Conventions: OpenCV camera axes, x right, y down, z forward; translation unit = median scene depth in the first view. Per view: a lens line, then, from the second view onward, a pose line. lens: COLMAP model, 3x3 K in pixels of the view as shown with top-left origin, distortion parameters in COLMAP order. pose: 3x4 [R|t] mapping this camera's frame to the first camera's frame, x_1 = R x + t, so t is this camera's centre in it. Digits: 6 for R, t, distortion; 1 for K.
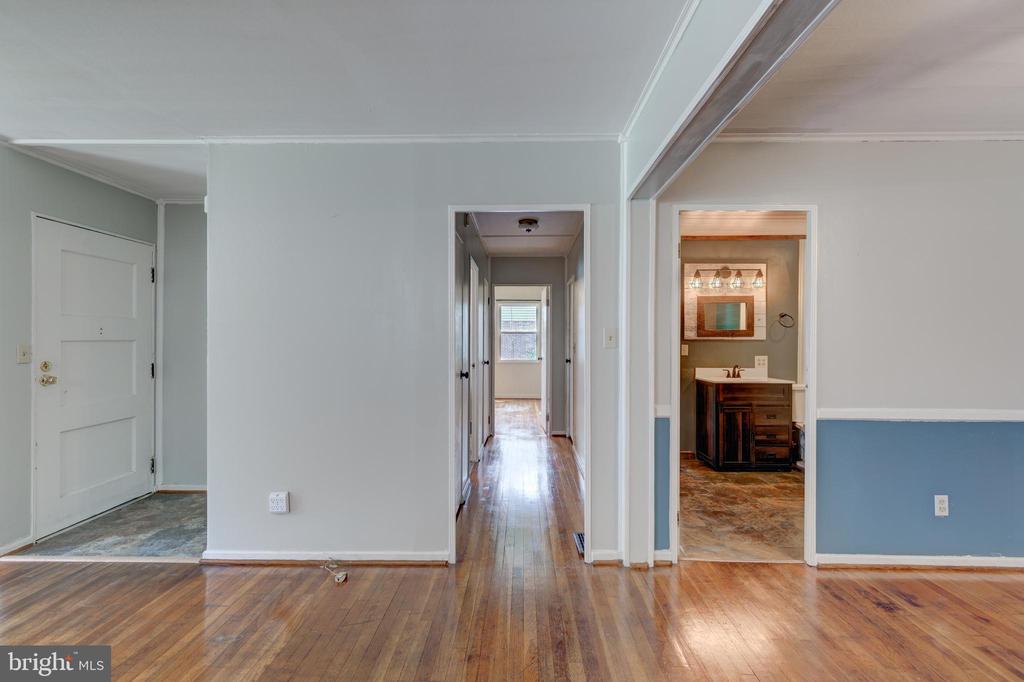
lens RADIAL K [[472.2, 0, 511.5], [0, 472.2, 340.1], [0, 0, 1]] dist [0.008853, -0.000927]
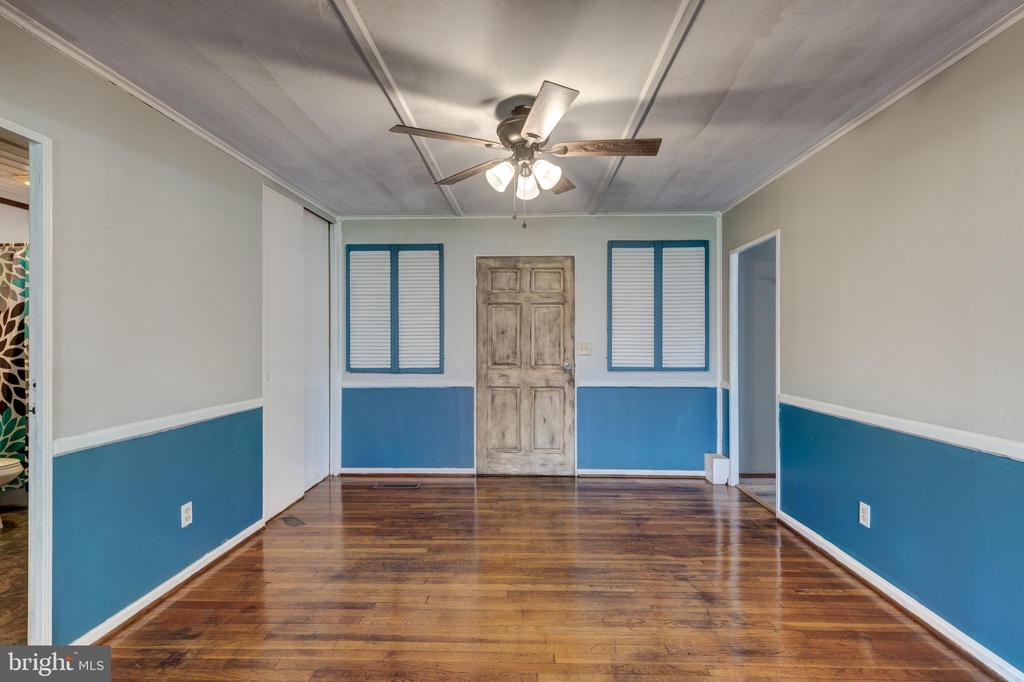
lens RADIAL K [[472.2, 0, 516.1], [0, 472.2, 340.0], [0, 0, 1]] dist [0.008853, -0.000927]
pose [[0.013477, -0.007640, 0.999880, -0.025412], [0.004770, 0.999960, 0.007577, -0.002235], [-0.999898, 0.004667, 0.013513, 0.336522]]
